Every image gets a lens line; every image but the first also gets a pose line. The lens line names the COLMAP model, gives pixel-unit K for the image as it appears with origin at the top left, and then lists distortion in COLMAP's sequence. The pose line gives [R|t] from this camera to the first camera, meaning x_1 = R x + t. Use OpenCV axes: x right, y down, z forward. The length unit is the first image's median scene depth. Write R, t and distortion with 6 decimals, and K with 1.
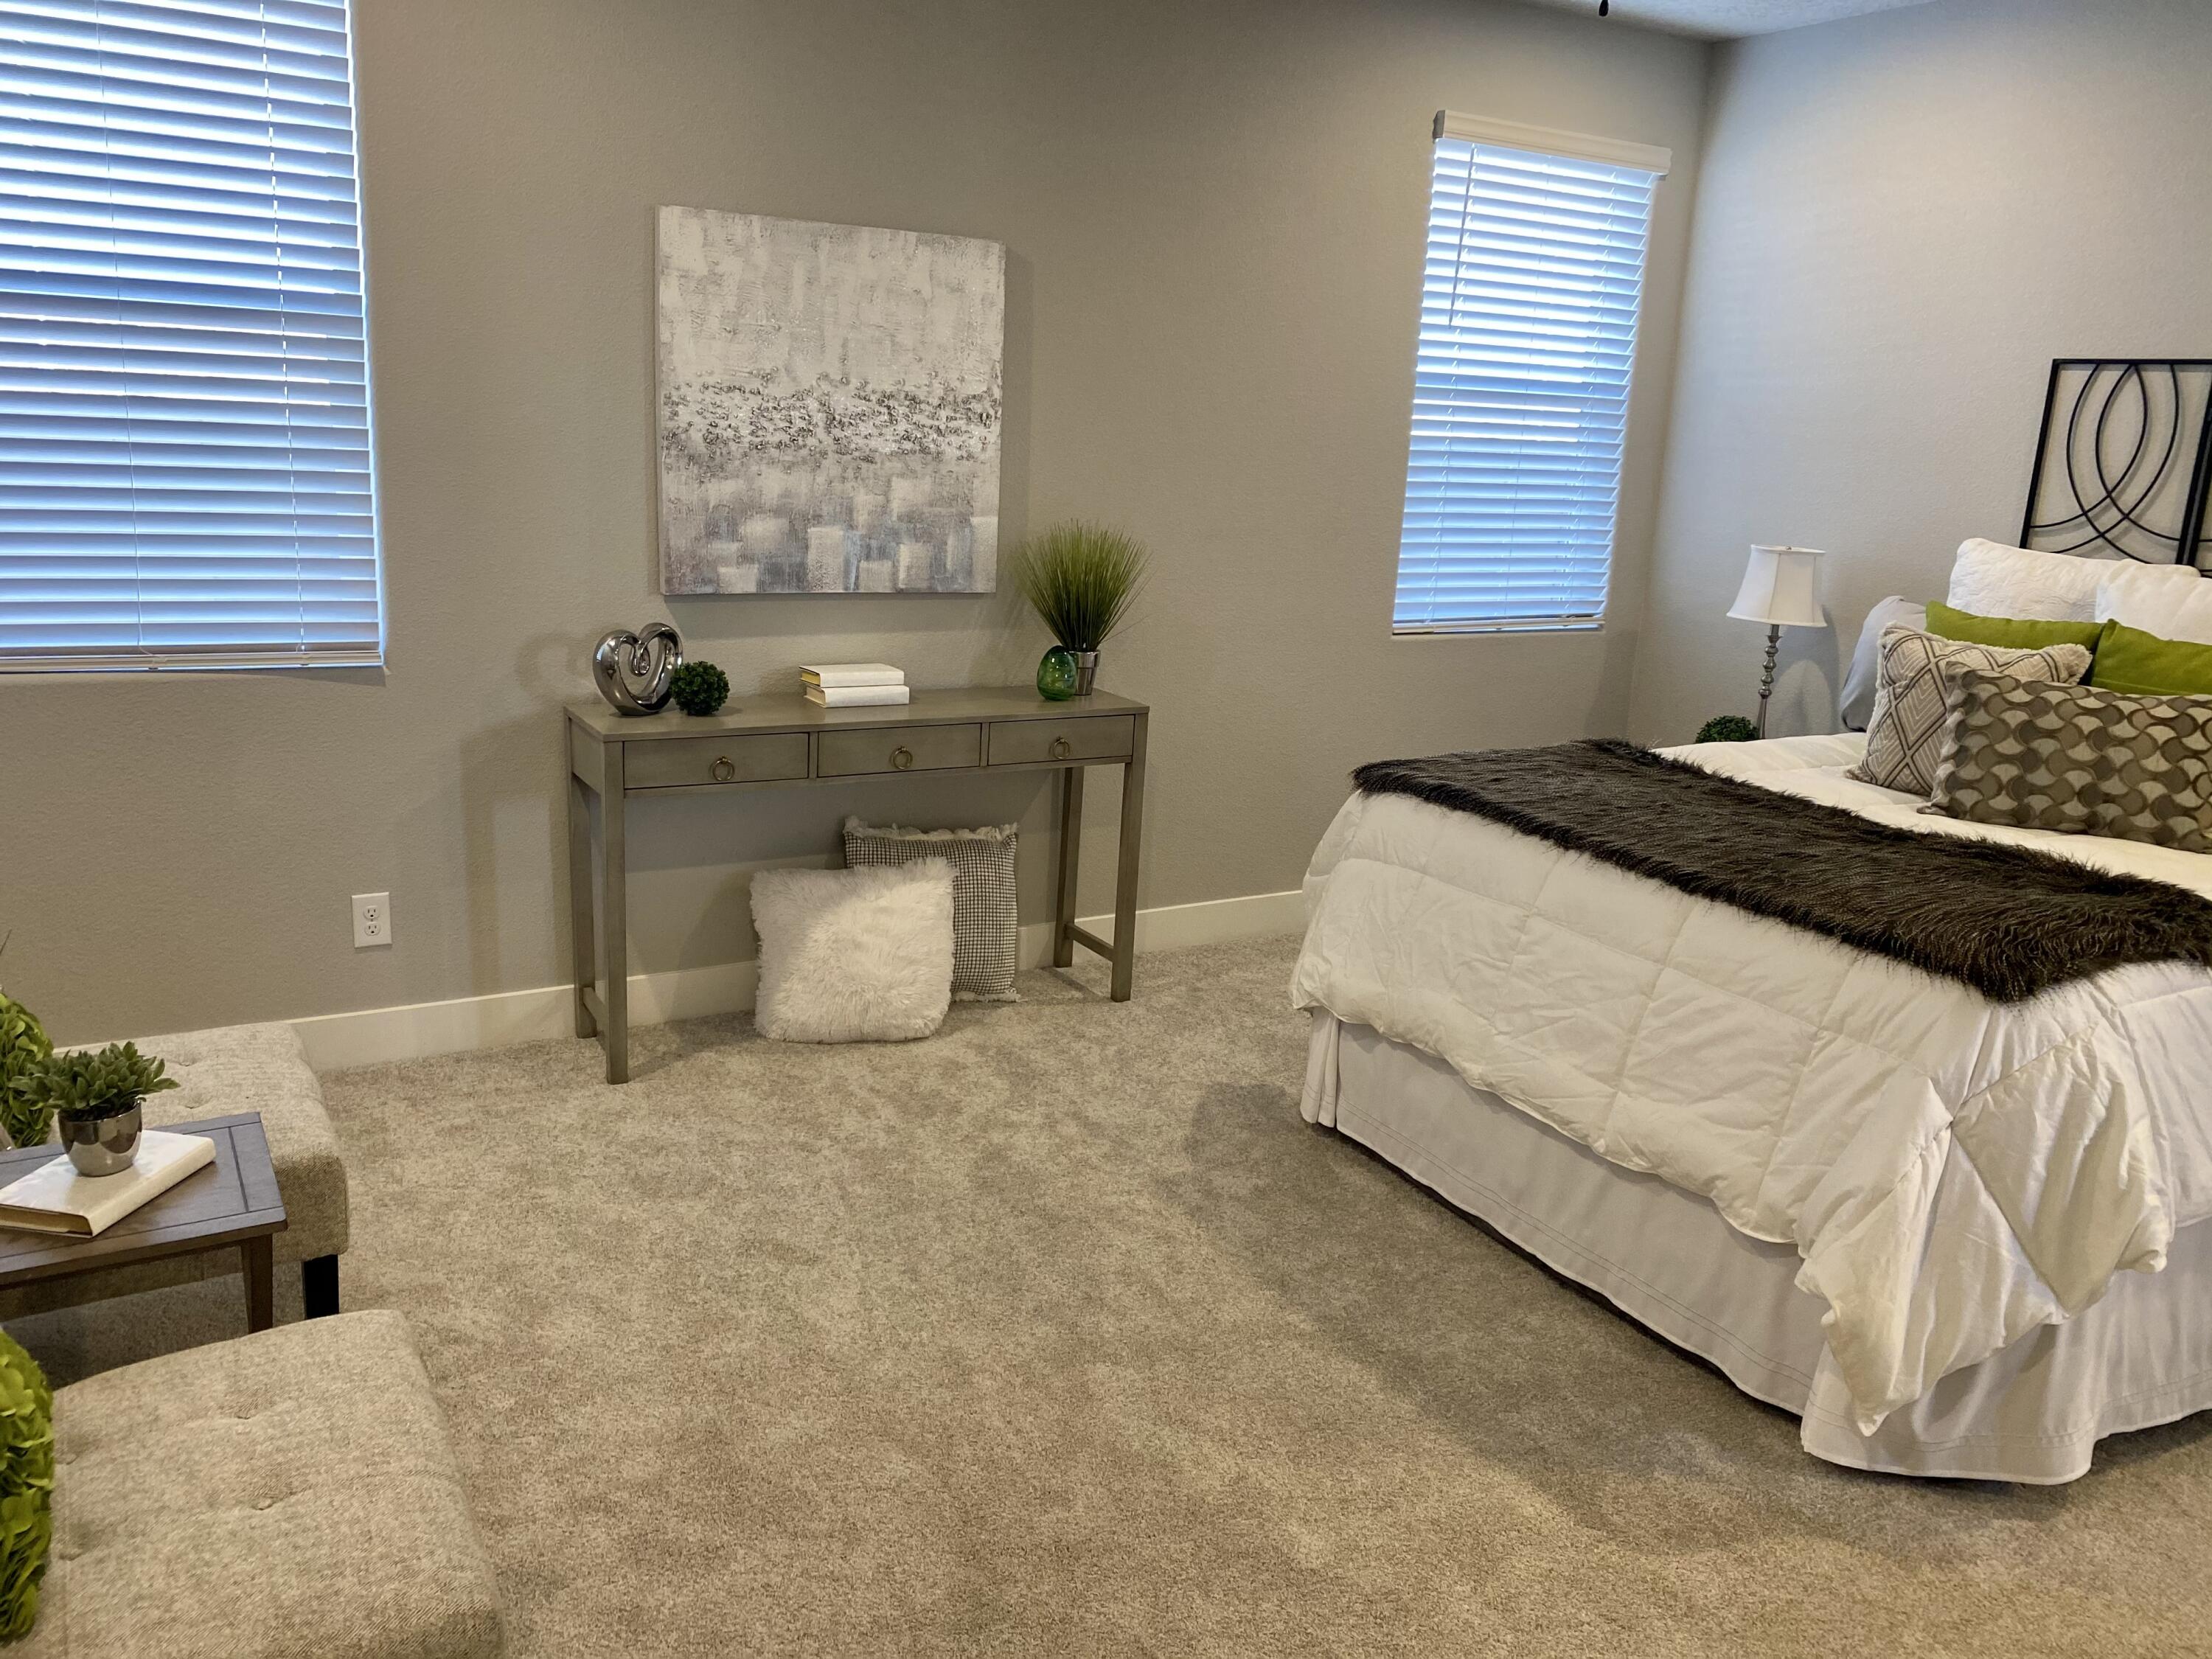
lens RADIAL K [[1681.4, 0, 1097.4], [0, 1681.4, 821.9], [0, 0, 1]] dist [0.045096, -0.056192]
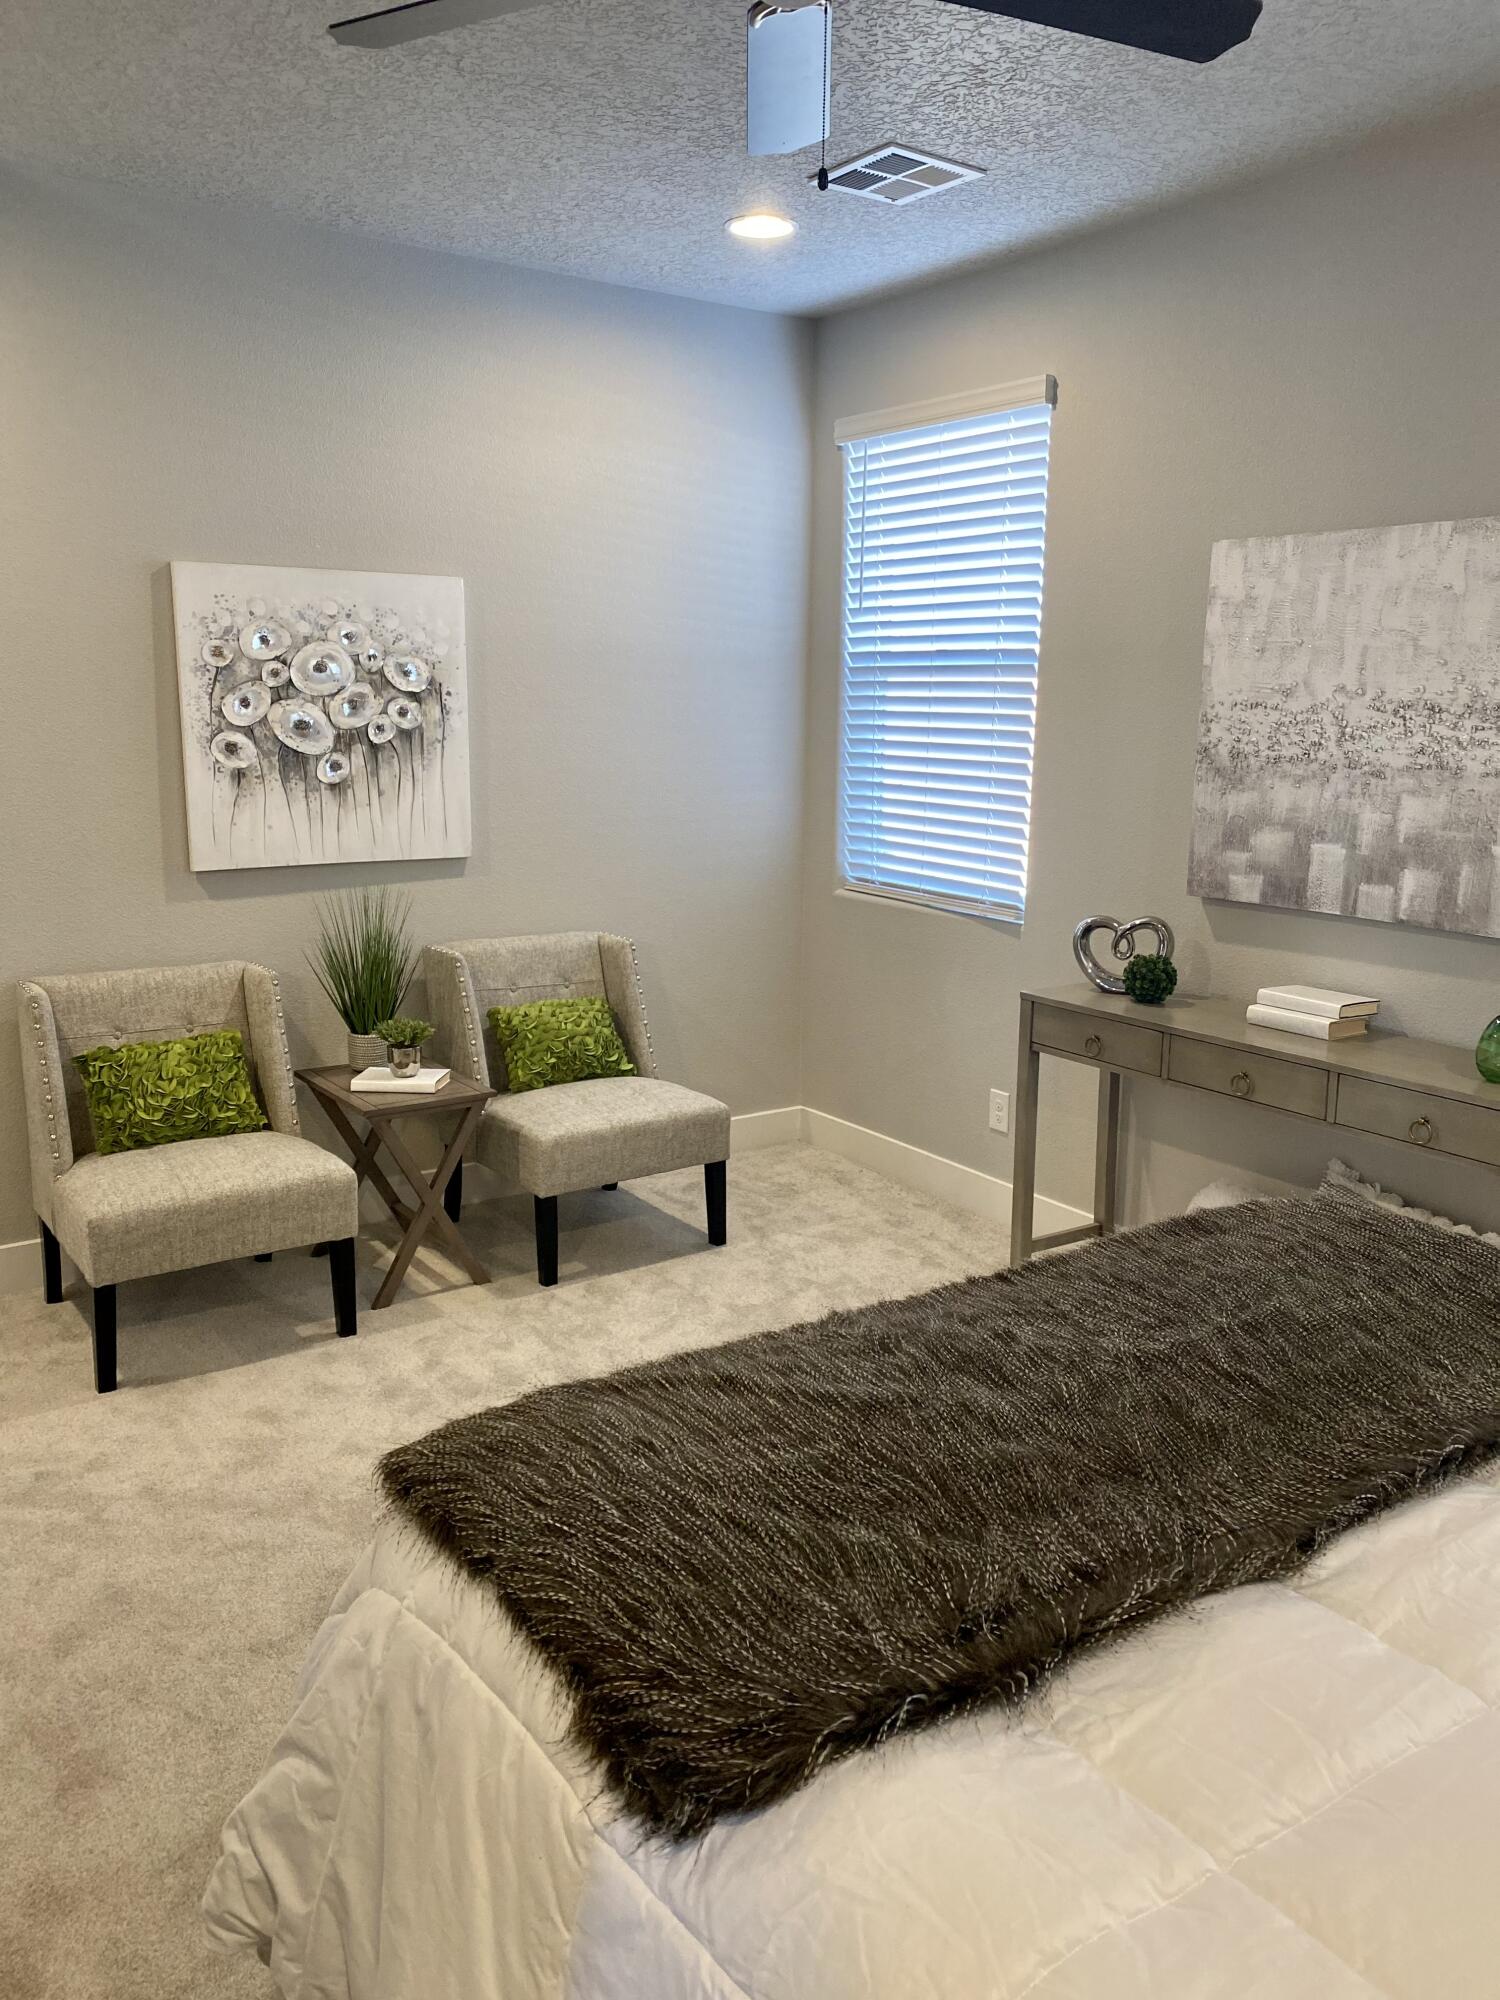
lens RADIAL K [[1520.2, 0, 734.7], [0, 1520.2, 1011.1], [0, 0, 1]] dist [0.045096, -0.056192]
pose [[0.097530, 0.157794, -0.982644, 0.678704], [-0.241323, 0.961635, 0.130468, -0.117548], [0.965532, 0.224410, 0.131867, 0.590881]]
